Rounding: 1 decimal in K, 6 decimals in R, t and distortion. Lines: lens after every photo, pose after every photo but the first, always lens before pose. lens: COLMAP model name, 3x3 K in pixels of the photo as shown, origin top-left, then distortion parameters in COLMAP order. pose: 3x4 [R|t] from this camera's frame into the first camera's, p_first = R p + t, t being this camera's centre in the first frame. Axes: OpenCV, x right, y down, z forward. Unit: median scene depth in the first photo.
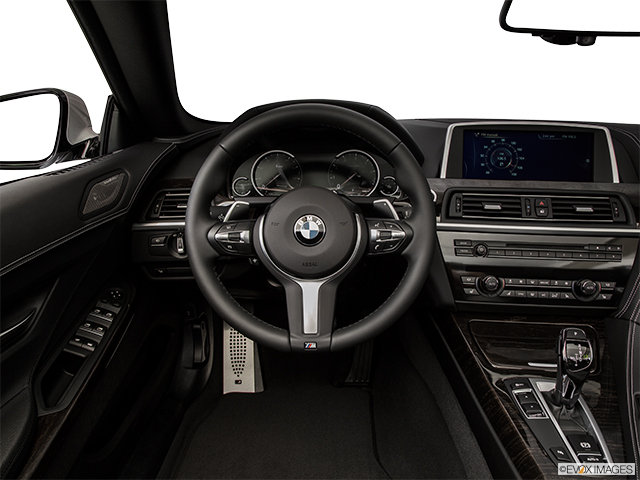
lens RADIAL K [[500.8, 0, 309.5], [0, 500.8, 234.5], [0, 0, 1]] dist [-0.135102, 0.071178]
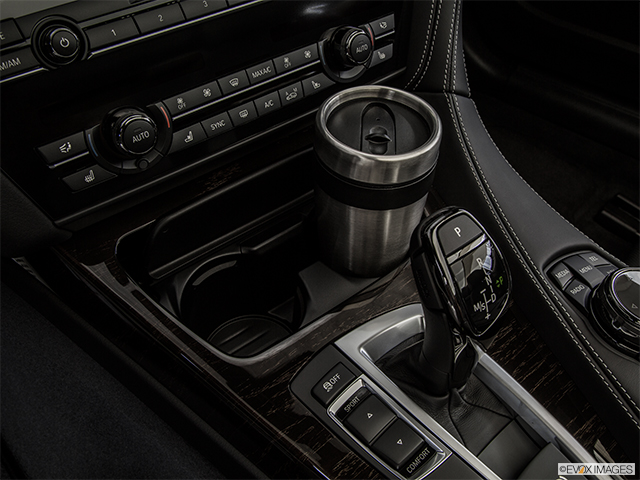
lens RADIAL K [[592.0, 0, 321.5], [0, 592.0, 240.5], [0, 0, 1]] dist [-0.077311, 0.014715]
pose [[0.688973, -0.508432, 0.516540, 0.215146], [0.222061, 0.826481, 0.517318, -0.016087], [-0.689931, -0.241714, 0.682326, 0.625349]]
